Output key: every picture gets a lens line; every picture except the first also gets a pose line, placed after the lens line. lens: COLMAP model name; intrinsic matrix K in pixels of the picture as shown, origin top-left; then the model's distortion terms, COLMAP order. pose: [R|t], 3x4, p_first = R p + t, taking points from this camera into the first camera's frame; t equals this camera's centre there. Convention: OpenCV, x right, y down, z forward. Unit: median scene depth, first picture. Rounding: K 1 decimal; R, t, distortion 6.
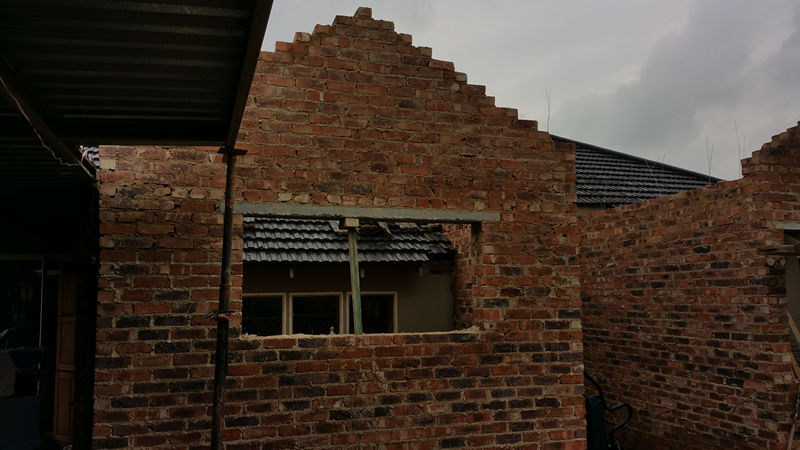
lens RADIAL K [[640.8, 0, 401.7], [0, 640.8, 231.2], [0, 0, 1]] dist [0.107680, -0.193171]
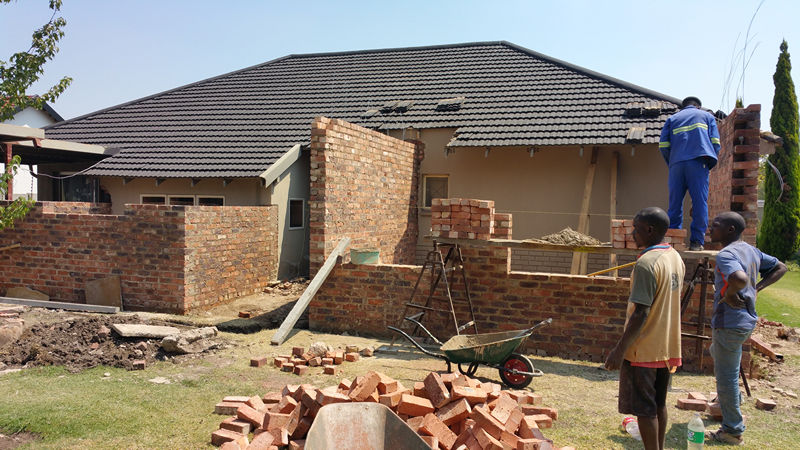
lens RADIAL K [[640.8, 0, 401.8], [0, 640.8, 238.3], [0, 0, 1]] dist [0.107680, -0.193171]
pose [[0.803568, 0.058230, -0.592357, 1.787007], [0.030696, 0.989825, 0.138943, -0.013176], [0.594420, -0.129833, 0.793604, -0.021896]]
